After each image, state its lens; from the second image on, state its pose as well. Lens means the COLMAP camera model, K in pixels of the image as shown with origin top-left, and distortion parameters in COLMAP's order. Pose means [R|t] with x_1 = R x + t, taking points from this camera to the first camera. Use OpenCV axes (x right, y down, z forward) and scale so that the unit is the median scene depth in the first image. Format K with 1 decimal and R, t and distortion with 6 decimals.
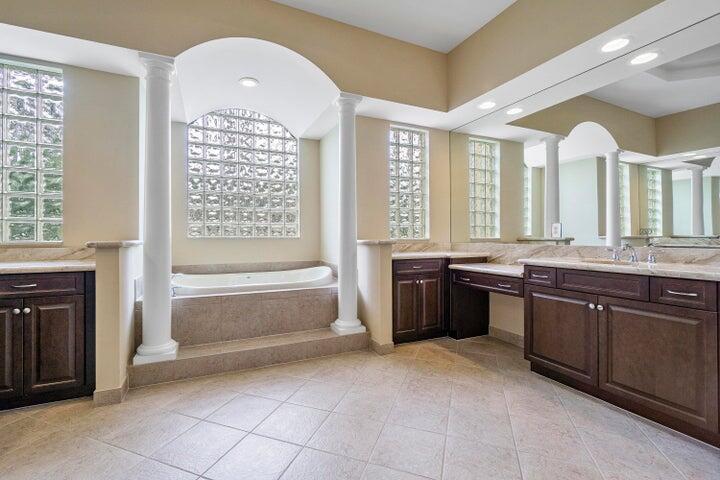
lens RADIAL K [[318.8, 0, 359.1], [0, 318.8, 233.7], [0, 0, 1]] dist [-0.009160, 0.000306]
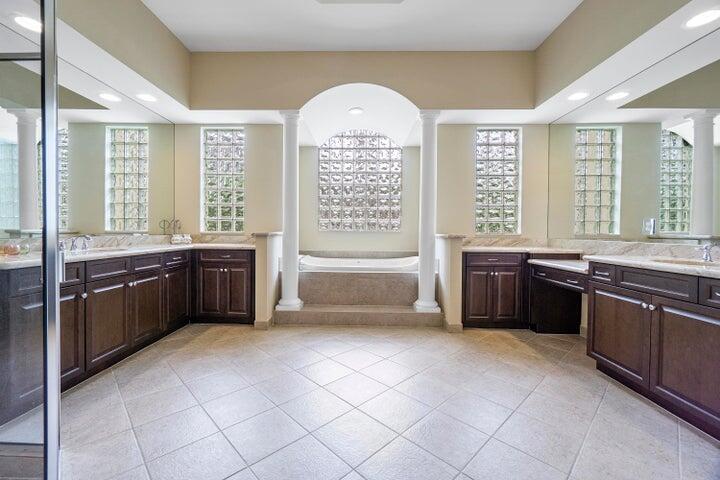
lens RADIAL K [[318.8, 0, 359.1], [0, 318.8, 233.7], [0, 0, 1]] dist [-0.009160, 0.000306]
pose [[0.895981, 0.014448, -0.443858, 0.278494], [-0.006750, 0.999798, 0.018920, -0.002309], [0.444042, -0.013956, 0.895897, -0.183474]]
